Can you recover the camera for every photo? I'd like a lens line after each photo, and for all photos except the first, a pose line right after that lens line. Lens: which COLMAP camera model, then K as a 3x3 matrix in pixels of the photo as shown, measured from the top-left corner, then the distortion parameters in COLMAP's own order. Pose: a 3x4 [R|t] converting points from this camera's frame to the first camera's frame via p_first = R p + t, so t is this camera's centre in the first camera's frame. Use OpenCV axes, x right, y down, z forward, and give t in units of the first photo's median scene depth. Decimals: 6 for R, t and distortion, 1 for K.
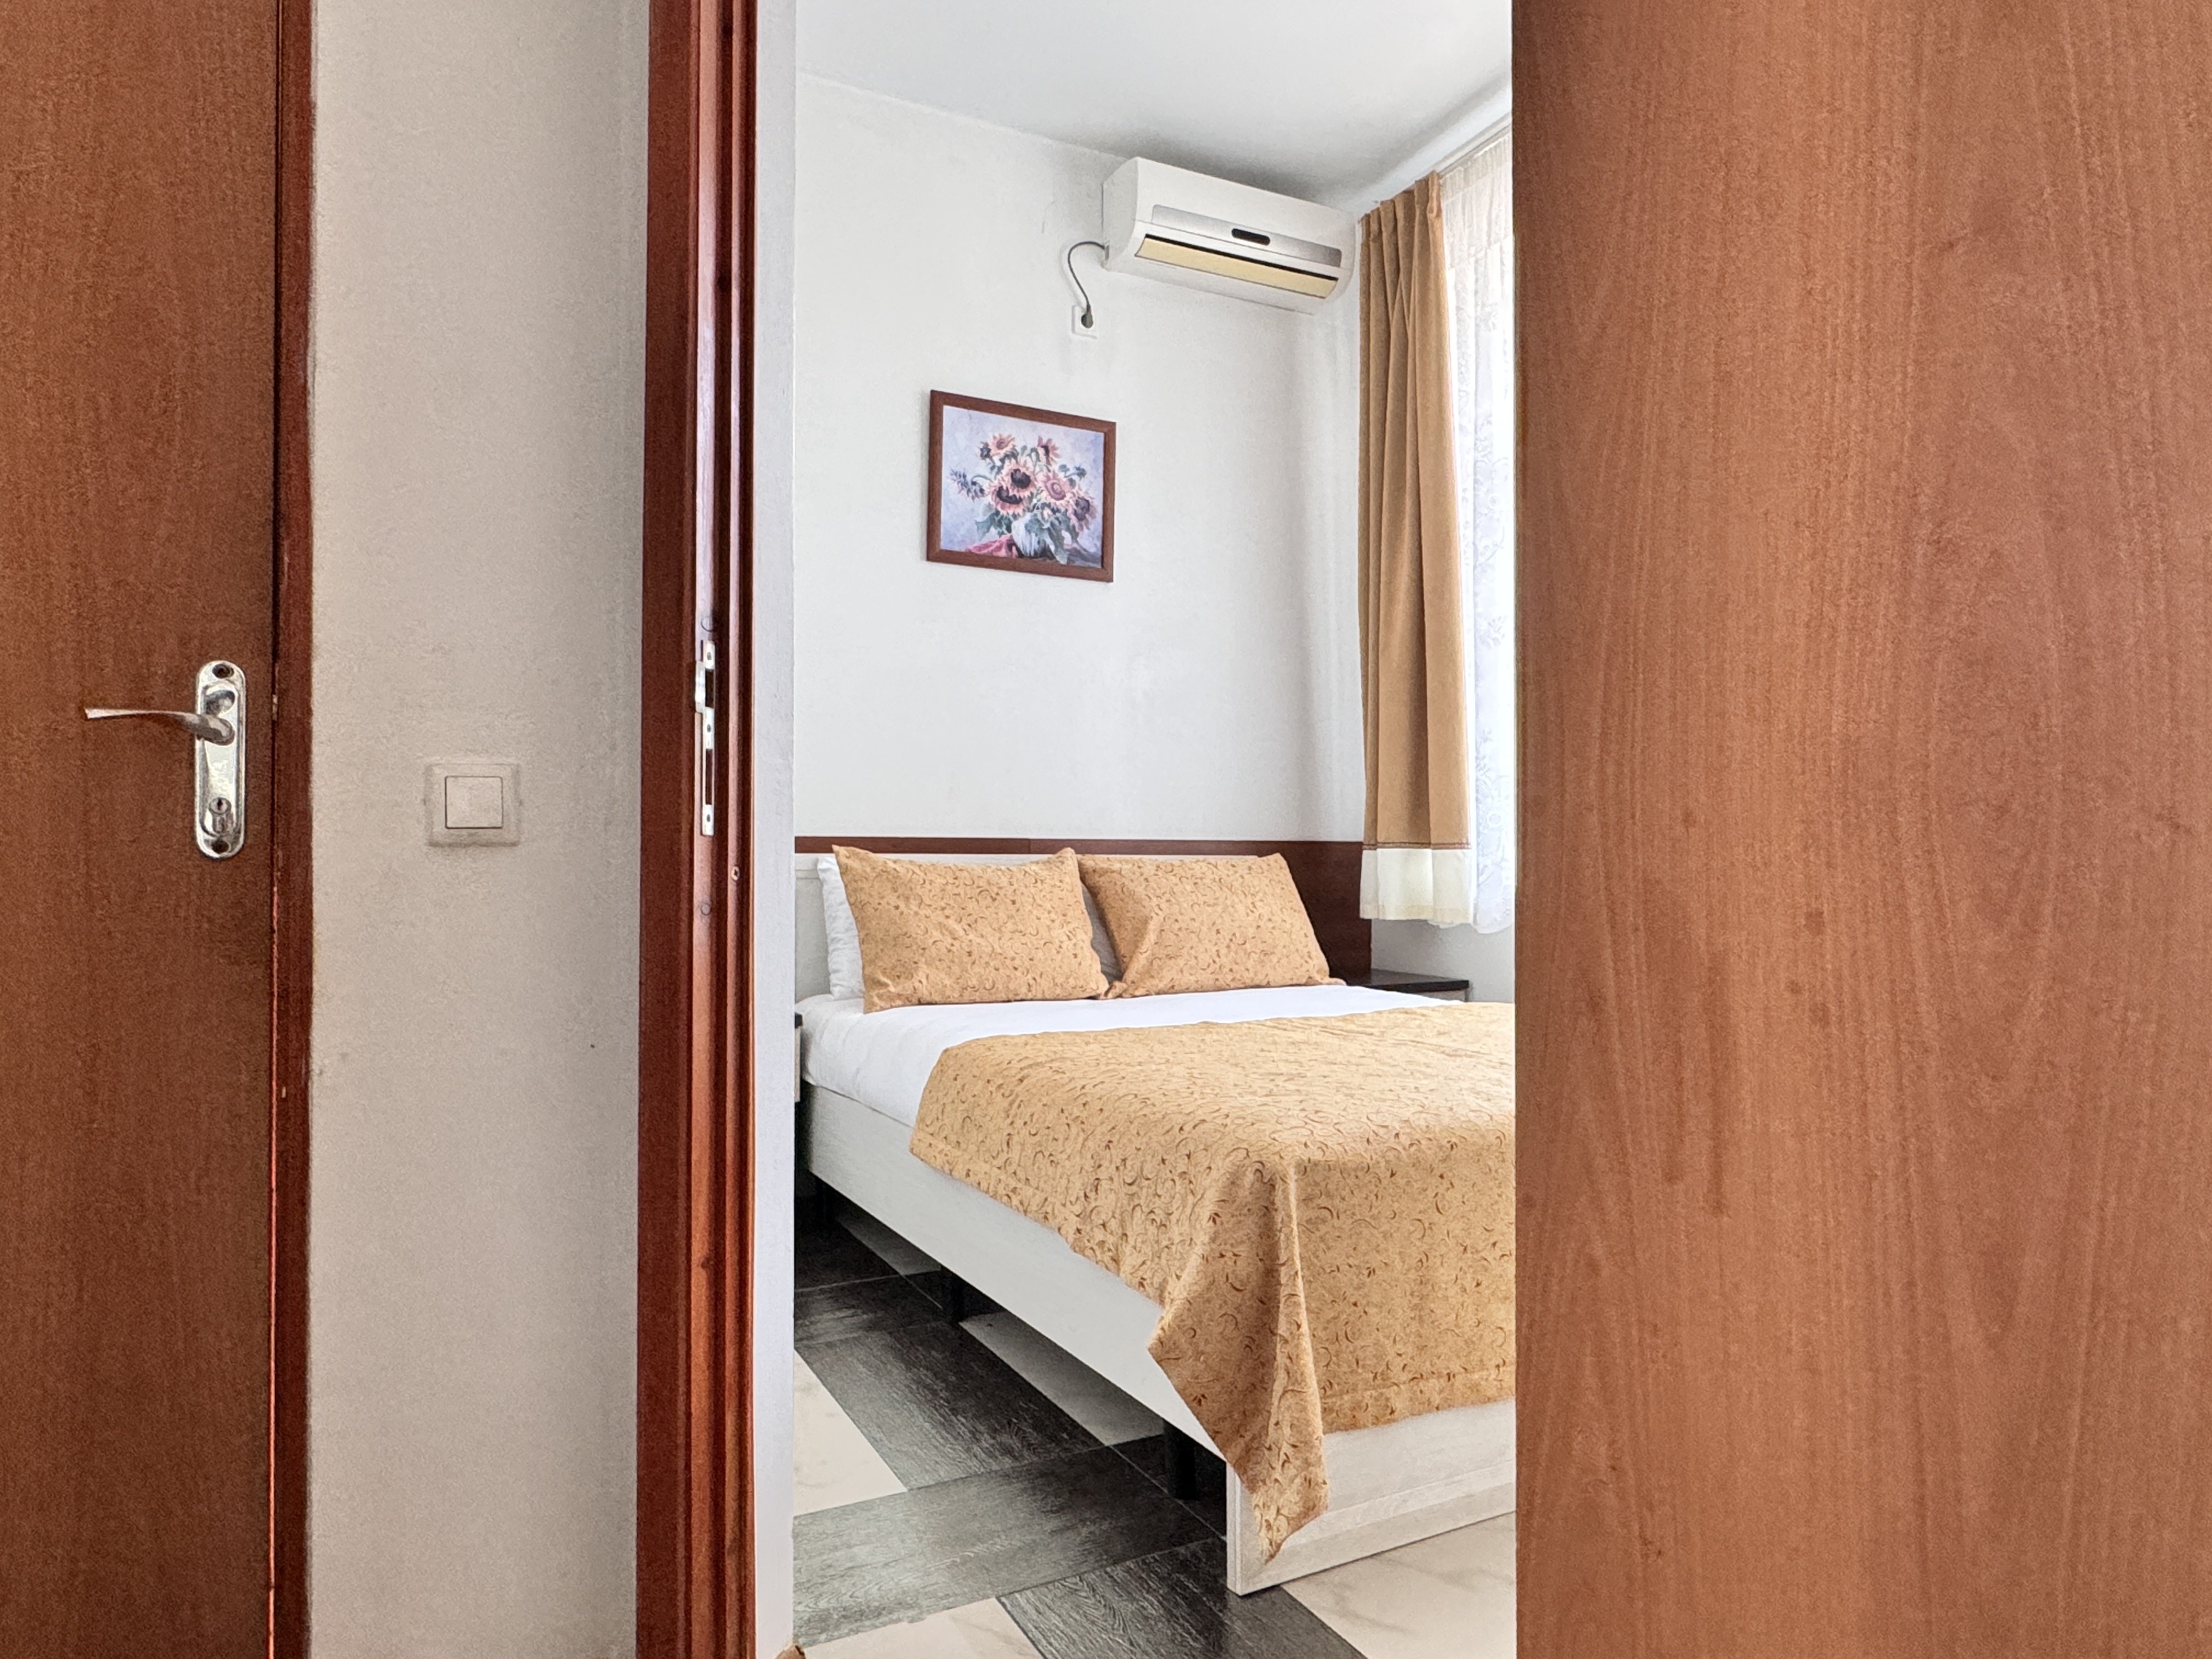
lens RADIAL K [[1358.3, 0, 1110.4], [0, 1358.3, 836.9], [0, 0, 1]] dist [-0.004082, -0.001436]
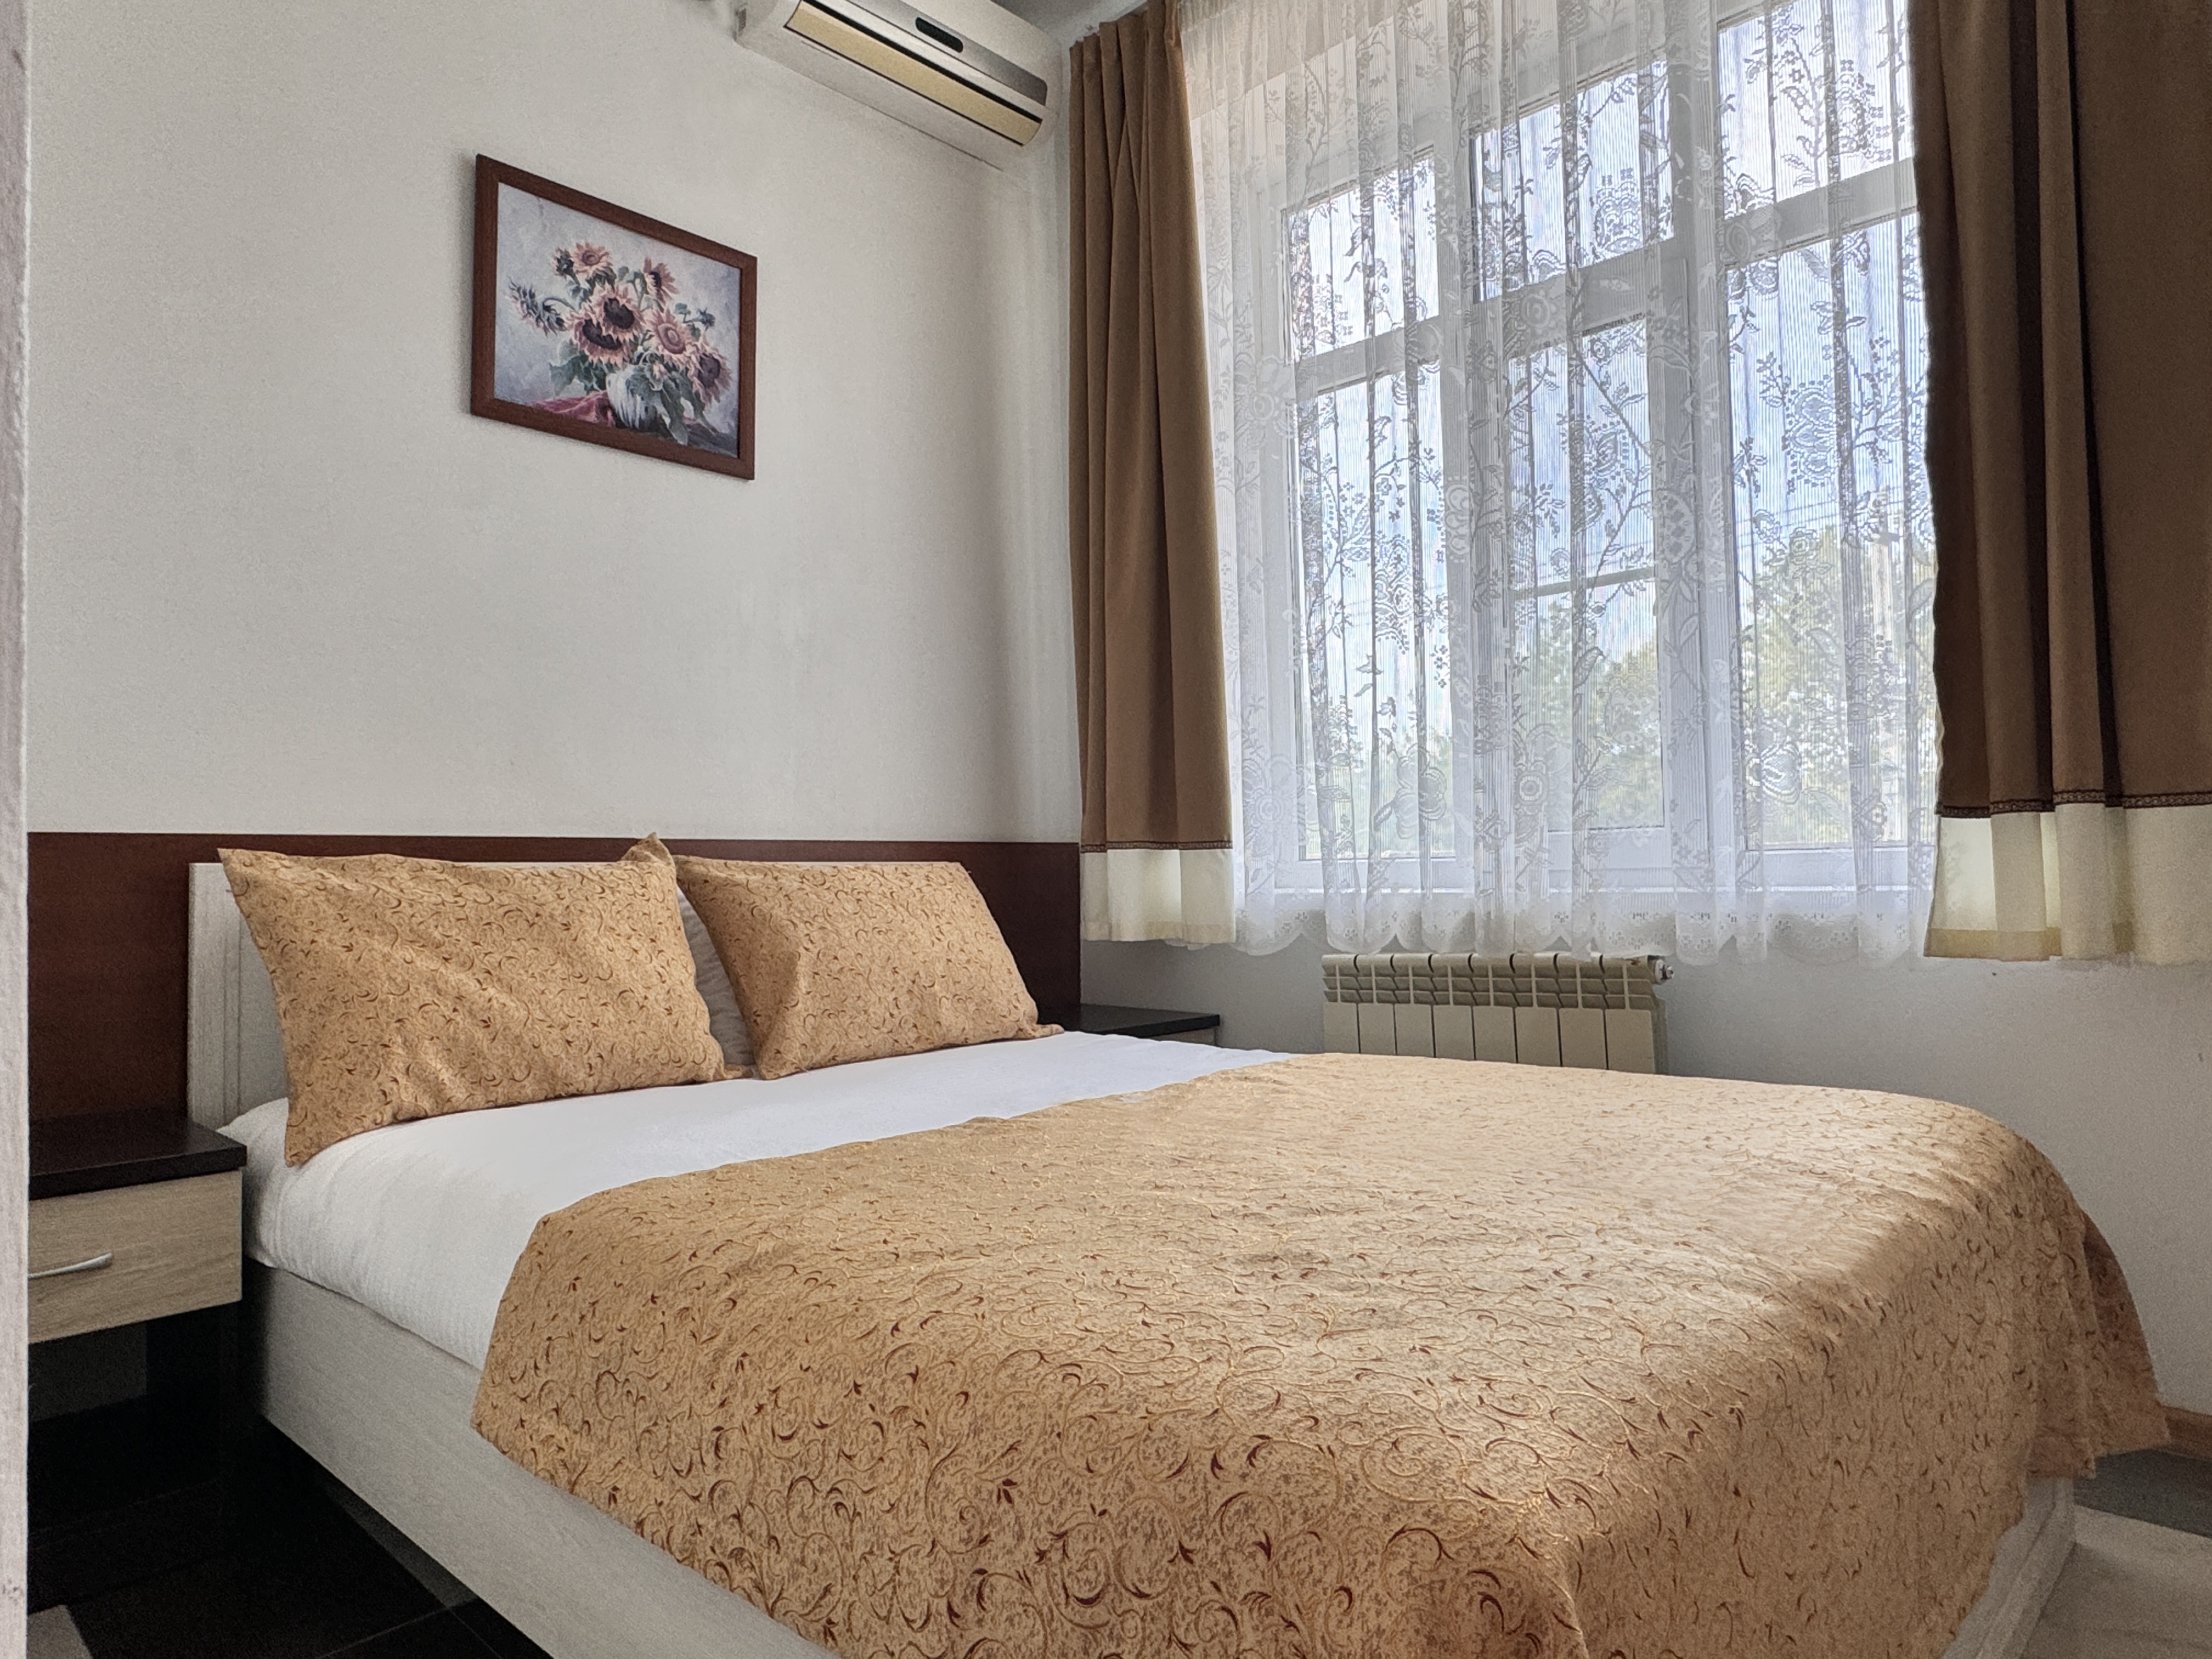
lens RADIAL K [[1358.3, 0, 1095.5], [0, 1358.3, 832.3], [0, 0, 1]] dist [-0.004082, -0.001436]
pose [[0.949153, -0.004322, 0.314784, -0.054309], [0.009164, 0.999861, -0.013905, 0.009590], [-0.314681, 0.016083, 0.949061, 0.277807]]
